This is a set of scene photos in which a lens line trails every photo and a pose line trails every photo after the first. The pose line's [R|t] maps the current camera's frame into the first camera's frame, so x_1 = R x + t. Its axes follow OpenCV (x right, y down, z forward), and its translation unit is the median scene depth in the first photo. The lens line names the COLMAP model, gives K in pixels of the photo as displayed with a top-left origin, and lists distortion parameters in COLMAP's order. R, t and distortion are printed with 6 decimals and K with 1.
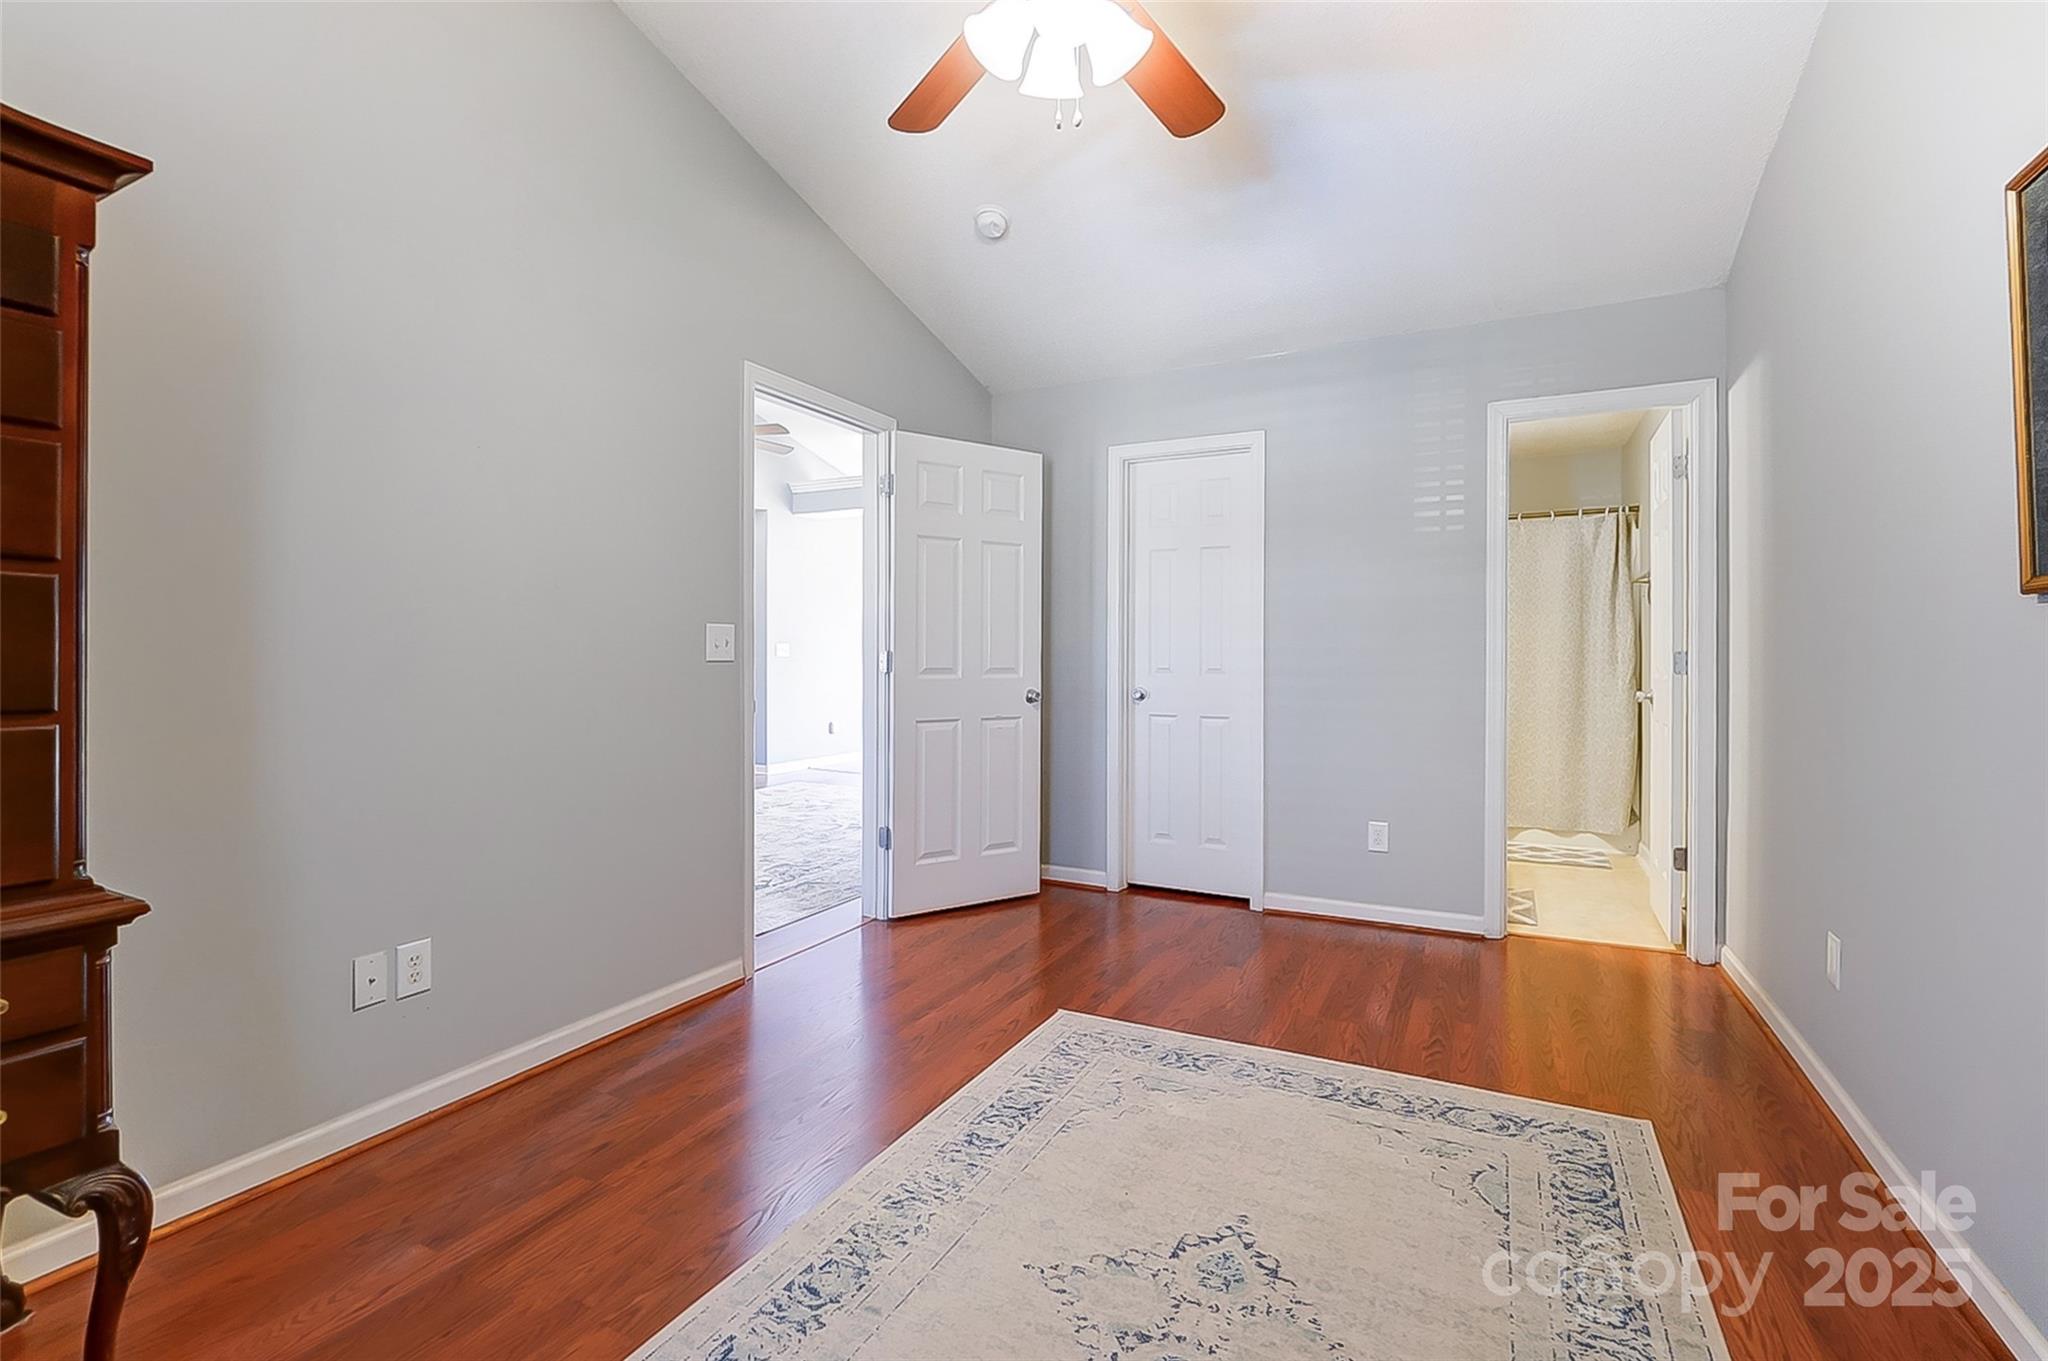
lens RADIAL K [[887.9, 0, 1018.8], [0, 887.9, 674.4], [0, 0, 1]] dist [0.012403, 0.000026]
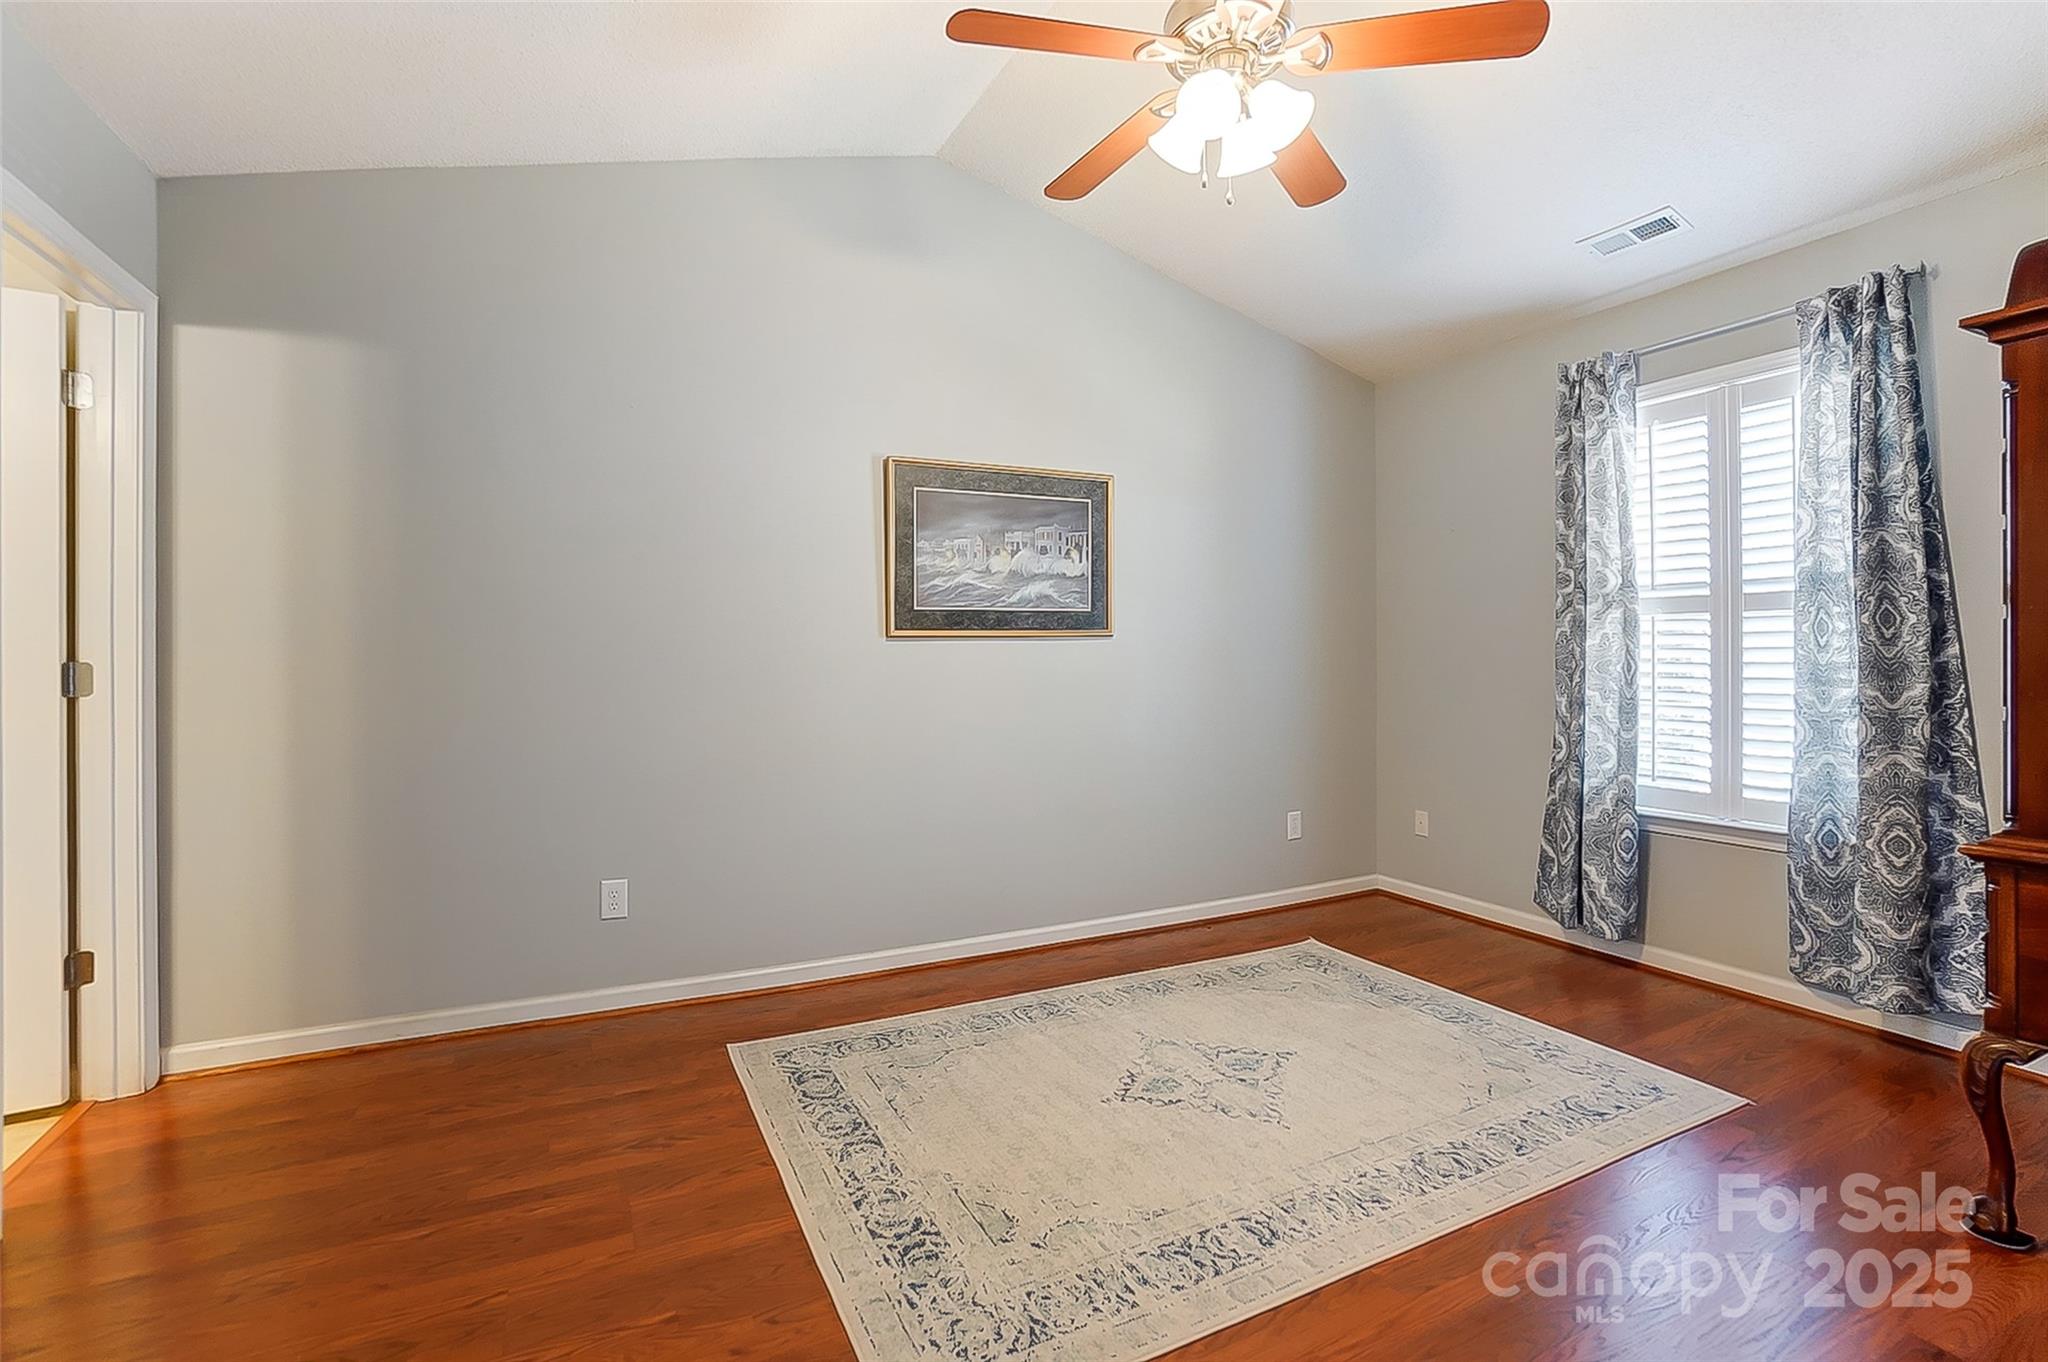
lens RADIAL K [[935.5, 0, 1024.0], [0, 935.5, 655.1], [0, 0, 1]] dist [-0.056472, 0.021238]
pose [[-0.812776, 0.000257, 0.582576, -0.357836], [0.010087, 0.999856, 0.013632, -0.046217], [-0.582489, 0.016956, -0.812662, 1.775134]]
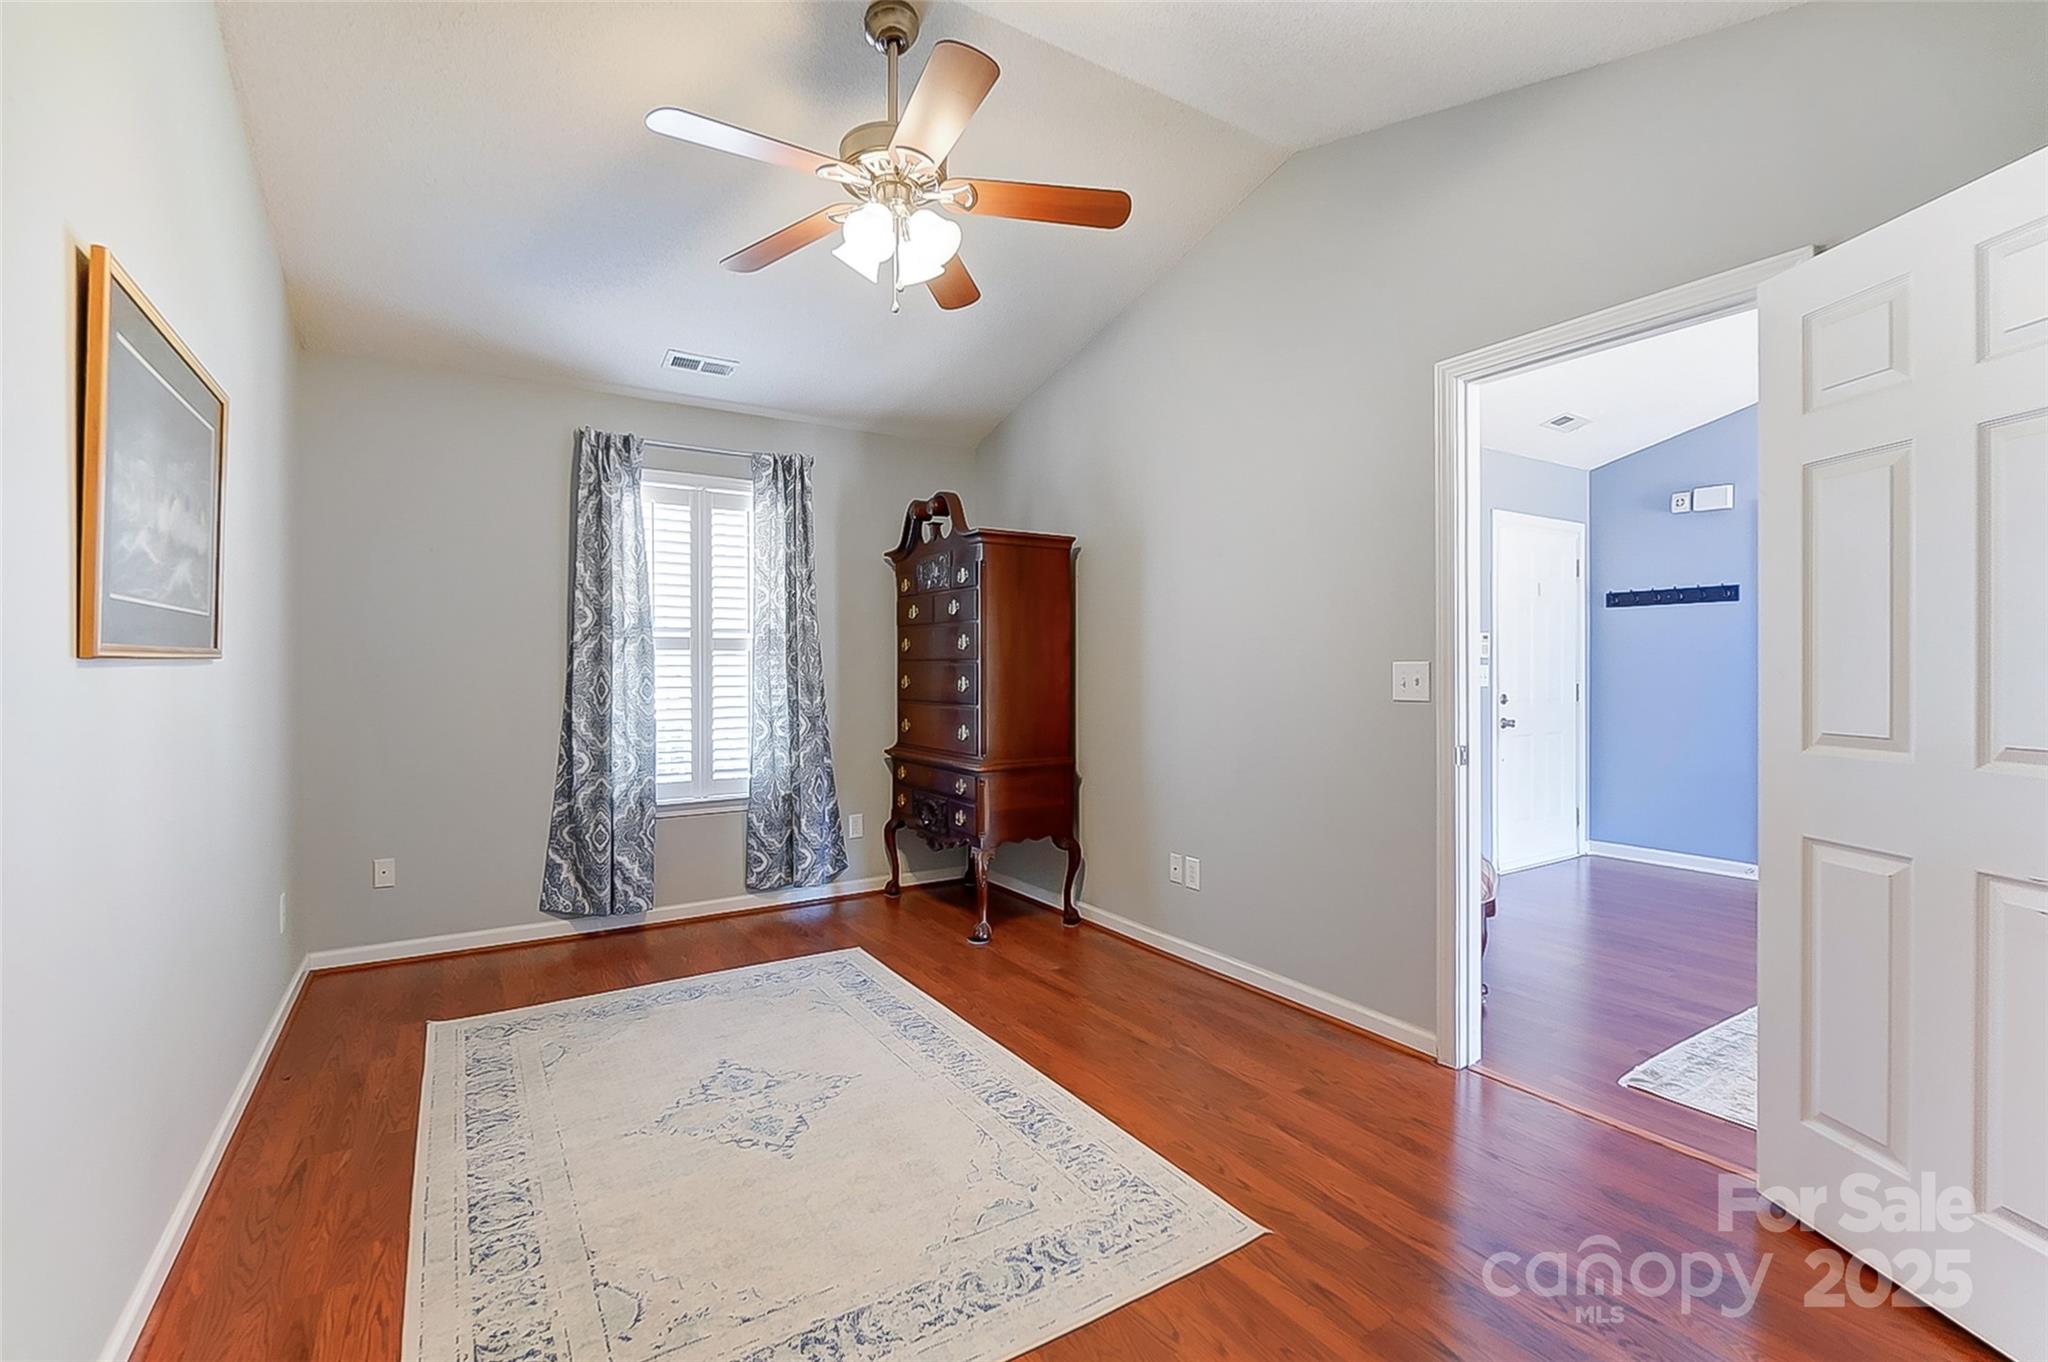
lens RADIAL K [[887.9, 0, 1018.8], [0, 887.9, 674.9], [0, 0, 1]] dist [0.012403, 0.000026]
pose [[-0.490781, 0.000167, -0.871283, 0.967443], [-0.017212, 0.999803, 0.009887, -0.060852], [0.871113, 0.019849, -0.490682, 1.545568]]
